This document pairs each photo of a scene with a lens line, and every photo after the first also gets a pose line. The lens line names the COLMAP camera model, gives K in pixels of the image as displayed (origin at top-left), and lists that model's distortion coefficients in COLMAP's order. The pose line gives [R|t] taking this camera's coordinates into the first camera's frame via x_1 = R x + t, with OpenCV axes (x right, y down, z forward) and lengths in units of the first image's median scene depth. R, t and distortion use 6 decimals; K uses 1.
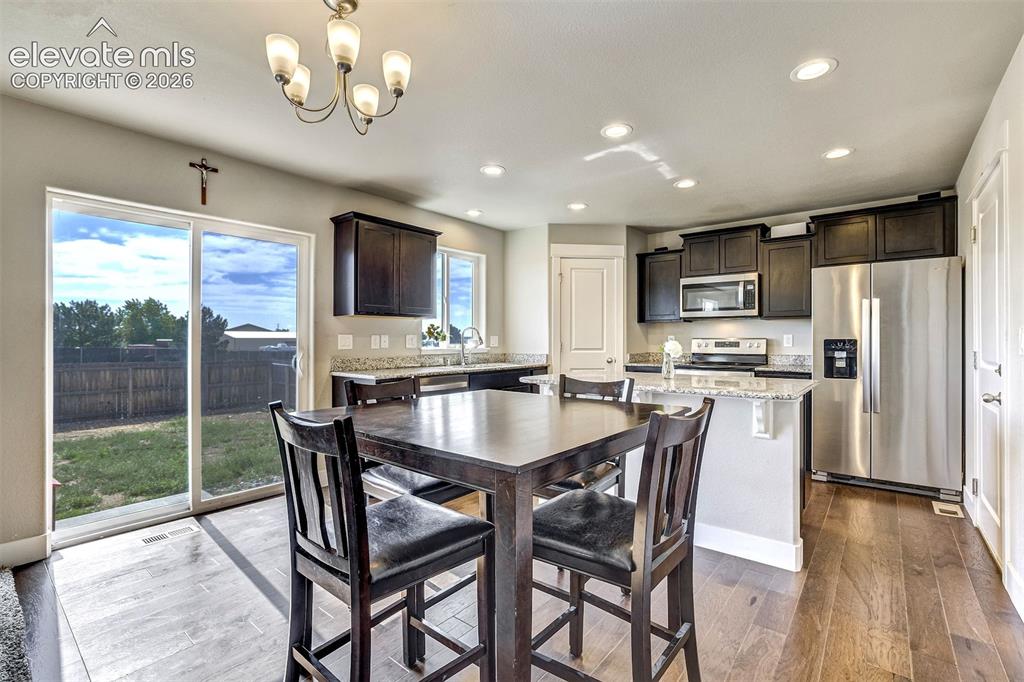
lens RADIAL K [[478.8, 0, 510.5], [0, 478.8, 343.0], [0, 0, 1]] dist [0.005738, 0.003356]
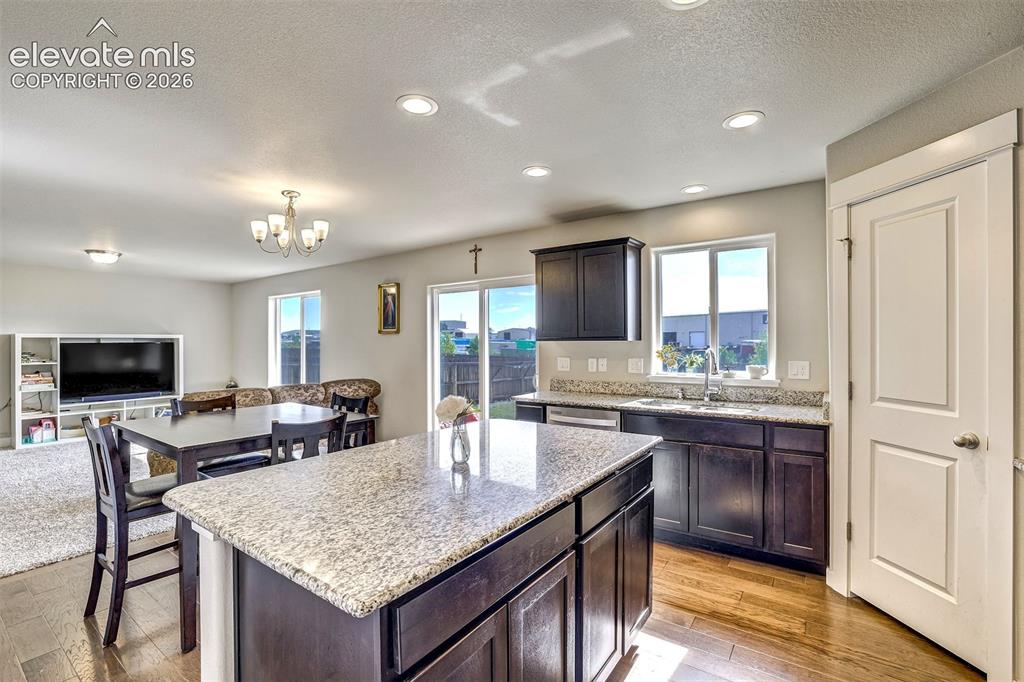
lens RADIAL K [[472.7, 0, 509.3], [0, 472.7, 351.6], [0, 0, 1]] dist [0.019195, 0.006565]
pose [[0.062746, 0.018322, -0.997861, 0.665103], [-0.001756, 0.999832, 0.018248, -0.046472], [0.998028, 0.000607, 0.062768, 0.736714]]
